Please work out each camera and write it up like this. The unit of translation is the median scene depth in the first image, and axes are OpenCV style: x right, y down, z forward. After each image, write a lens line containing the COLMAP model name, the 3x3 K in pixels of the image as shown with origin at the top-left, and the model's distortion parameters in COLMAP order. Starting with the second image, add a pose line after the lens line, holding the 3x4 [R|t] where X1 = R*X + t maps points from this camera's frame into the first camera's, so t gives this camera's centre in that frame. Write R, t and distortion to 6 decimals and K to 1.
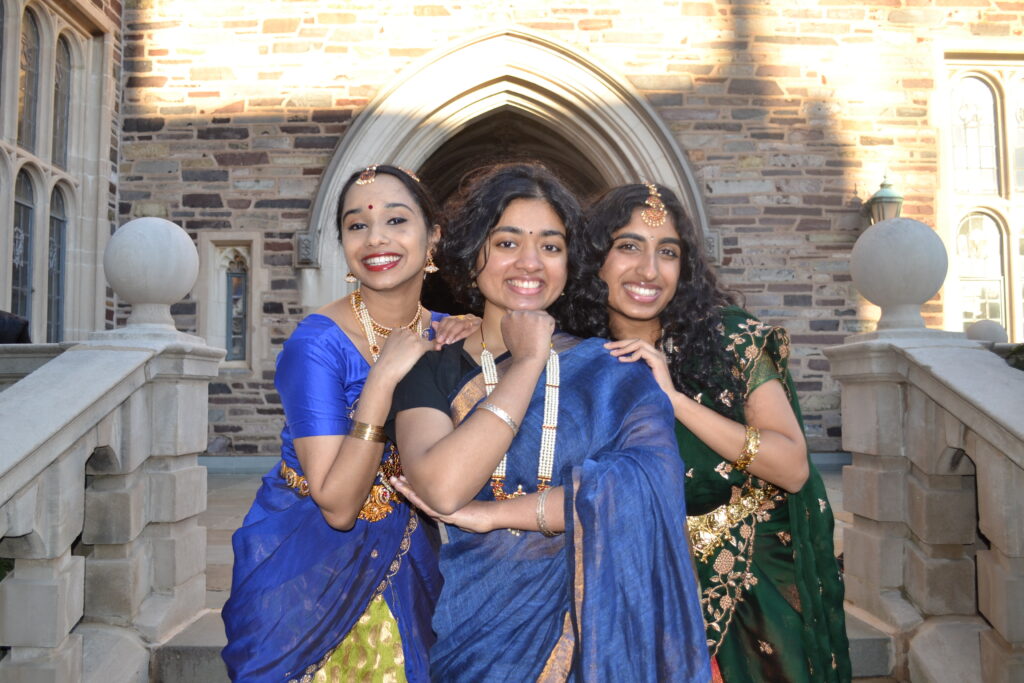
lens RADIAL K [[984.6, 0, 503.9], [0, 984.6, 341.0], [0, 0, 1]] dist [-0.063844, 0.000000]
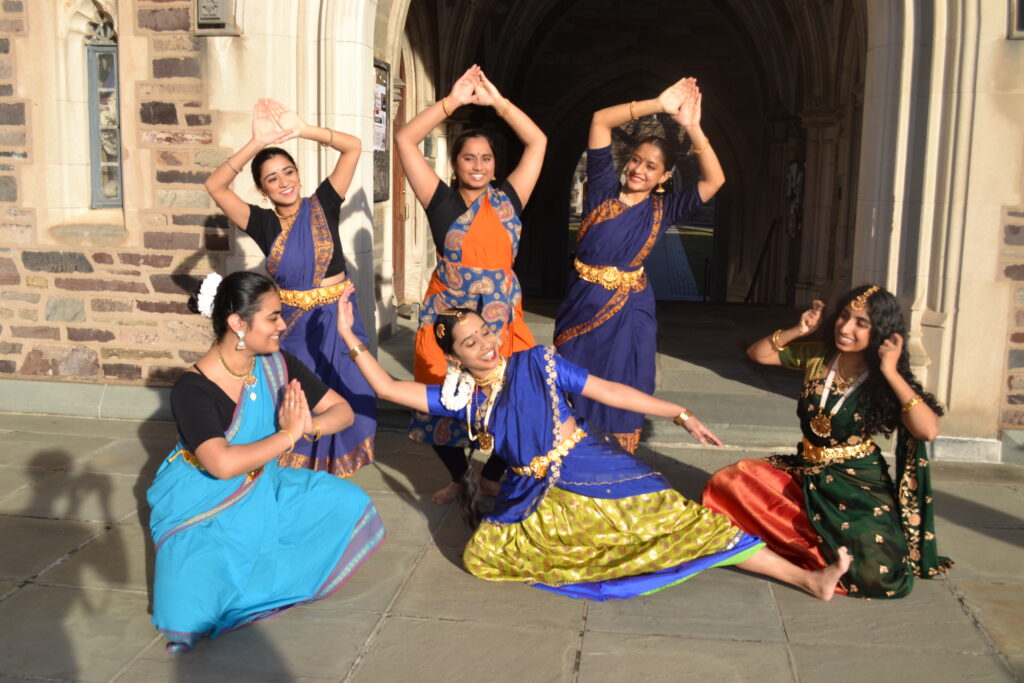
lens RADIAL K [[1054.2, 0, 497.4], [0, 1054.2, 348.6], [0, 0, 1]] dist [-0.058465, 0.000000]
pose [[0.988943, 0.046391, -0.140850, 0.030529], [-0.014076, 0.974886, 0.222257, -0.037715], [0.147624, -0.217817, 0.964761, 0.455056]]
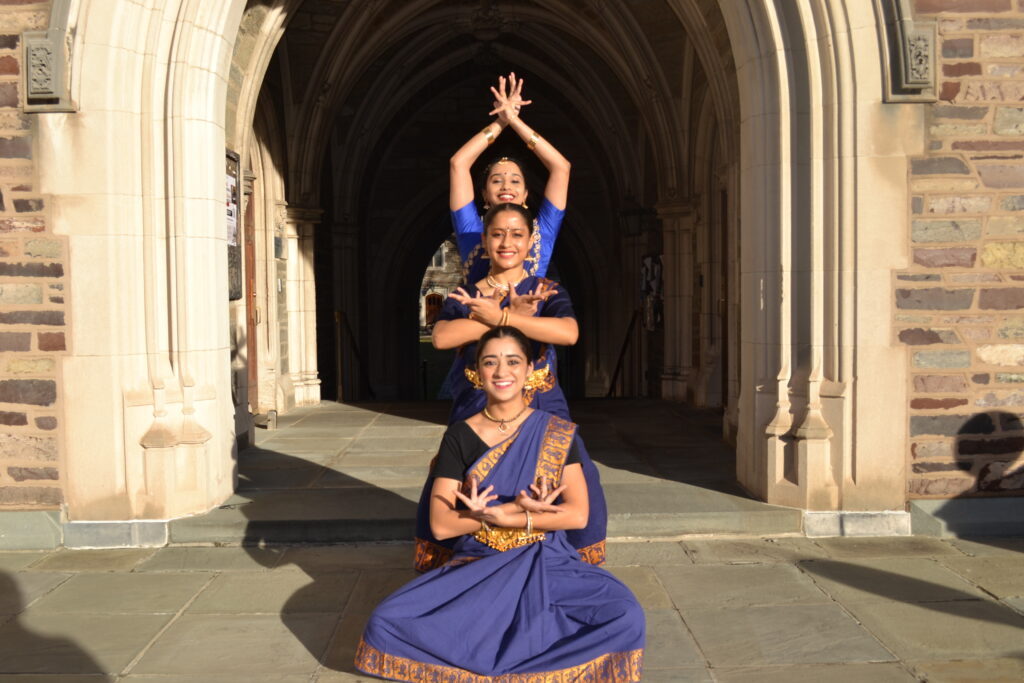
lens RADIAL K [[1054.2, 0, 502.7], [0, 1054.2, 343.8], [0, 0, 1]] dist [-0.058465, 0.000000]
pose [[0.999931, -0.008048, 0.008589, 0.009065], [0.007057, 0.993935, 0.109746, -0.017541], [-0.009420, -0.109678, 0.993923, 0.495846]]
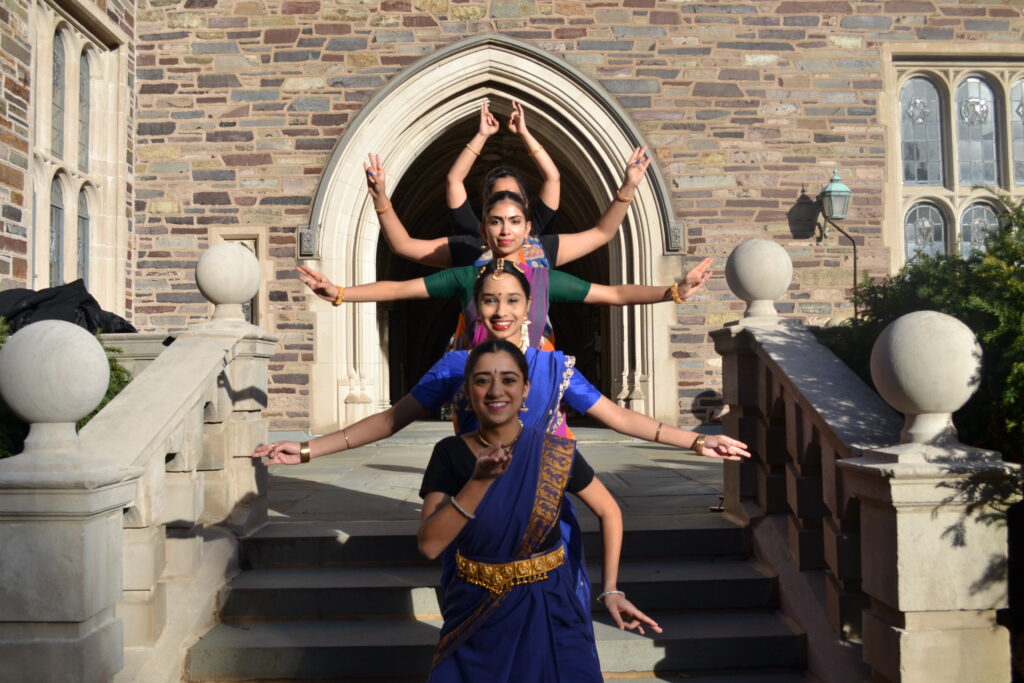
lens RADIAL K [[1054.2, 0, 501.9], [0, 1054.2, 338.7], [0, 0, 1]] dist [-0.058465, 0.000000]
pose [[0.999951, -0.008678, 0.004725, 0.008566], [0.008601, 0.999832, 0.016186, -0.003030], [-0.004865, -0.016145, 0.999858, -0.175796]]
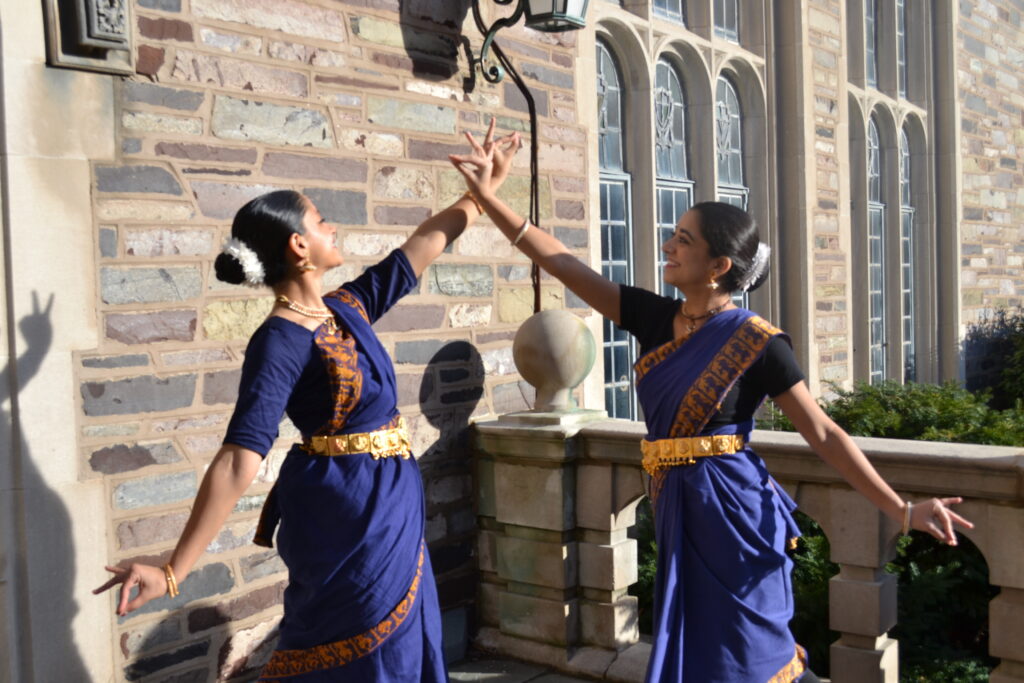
lens RADIAL K [[1113.6, 0, 510.9], [0, 1113.6, 340.8], [0, 0, 1]] dist [-0.056197, 0.000000]
pose [[0.637400, -0.049128, 0.768965, 0.039525], [-0.019373, 0.996628, 0.079732, -0.026617], [-0.770290, -0.065719, 0.634299, 0.702511]]
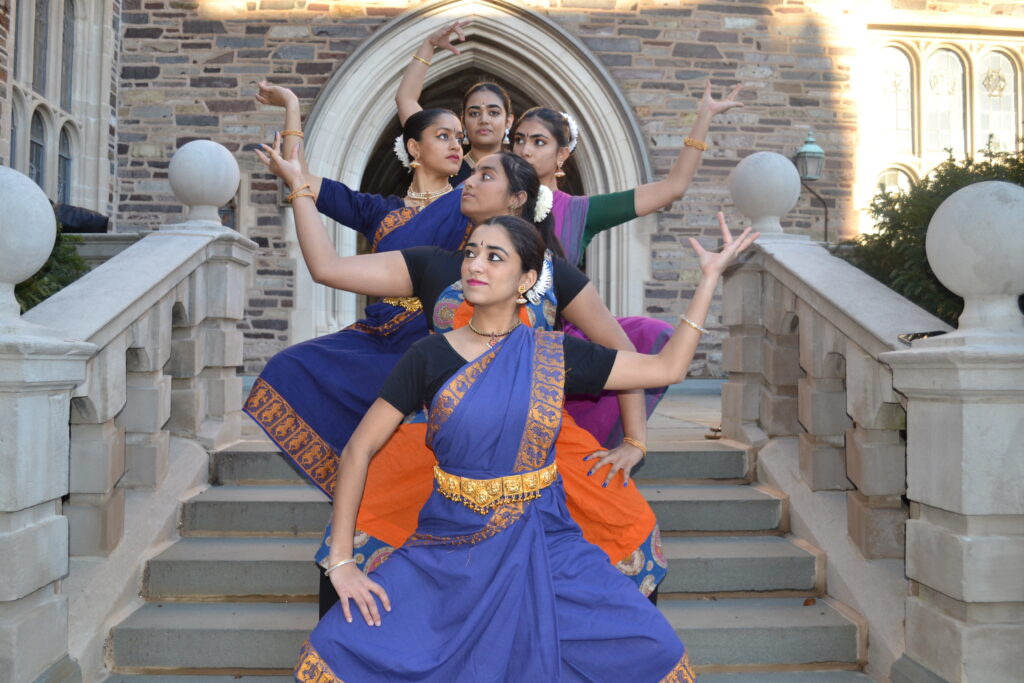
lens RADIAL K [[984.6, 0, 503.0], [0, 984.6, 340.4], [0, 0, 1]] dist [-0.063844, 0.000000]
pose [[0.999167, 0.013656, 0.038461, -0.001756], [-0.015178, 0.999102, 0.039562, 0.028876], [-0.037887, -0.040113, 0.998477, -0.116392]]
